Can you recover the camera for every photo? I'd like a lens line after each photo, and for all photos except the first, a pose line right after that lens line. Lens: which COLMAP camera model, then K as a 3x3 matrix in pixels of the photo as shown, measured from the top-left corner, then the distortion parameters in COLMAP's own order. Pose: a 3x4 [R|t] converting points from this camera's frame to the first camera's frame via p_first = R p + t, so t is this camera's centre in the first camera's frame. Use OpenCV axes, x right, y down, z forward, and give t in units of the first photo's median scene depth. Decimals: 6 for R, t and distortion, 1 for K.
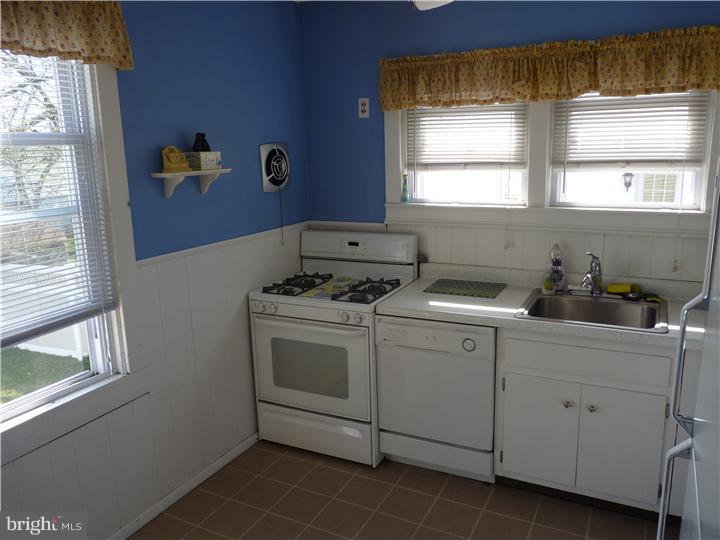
lens RADIAL K [[578.6, 0, 360.2], [0, 578.6, 269.7], [0, 0, 1]] dist [-0.023147, 0.016874]
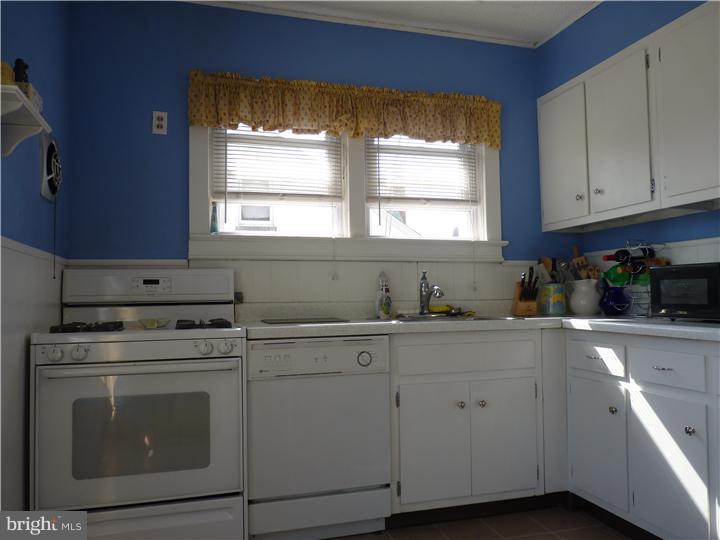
lens RADIAL K [[578.6, 0, 359.5], [0, 578.6, 269.1], [0, 0, 1]] dist [-0.023147, 0.016874]
pose [[0.727751, 0.052963, 0.683794, -0.390092], [0.139206, 0.964854, -0.222888, 0.173523], [-0.671566, 0.257395, 0.694800, 0.310622]]
